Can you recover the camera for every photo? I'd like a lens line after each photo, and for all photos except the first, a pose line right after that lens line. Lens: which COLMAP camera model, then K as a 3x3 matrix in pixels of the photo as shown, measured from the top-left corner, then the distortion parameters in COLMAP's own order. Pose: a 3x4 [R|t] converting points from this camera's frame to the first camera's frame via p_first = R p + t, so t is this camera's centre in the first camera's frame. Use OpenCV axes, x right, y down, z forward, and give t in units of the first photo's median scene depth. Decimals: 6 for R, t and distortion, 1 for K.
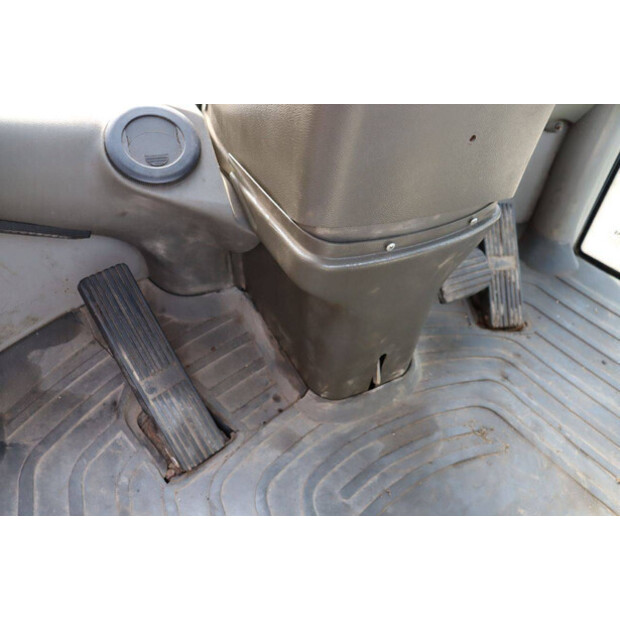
lens RADIAL K [[509.2, 0, 311.2], [0, 509.2, 310.1], [0, 0, 1]] dist [-0.167573, 0.144315]
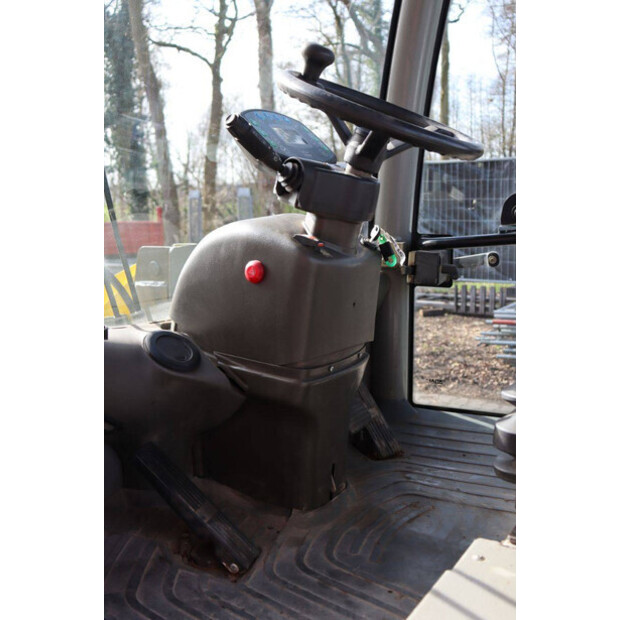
lens RADIAL K [[726.0, 0, 310.5], [0, 726.0, 311.9], [0, 0, 1]] dist [-0.038475, 0.000000]
pose [[0.876790, -0.165570, 0.451471, -0.753970], [0.369934, 0.832070, -0.413290, 0.539544], [-0.307227, 0.529383, 0.790800, -0.826385]]
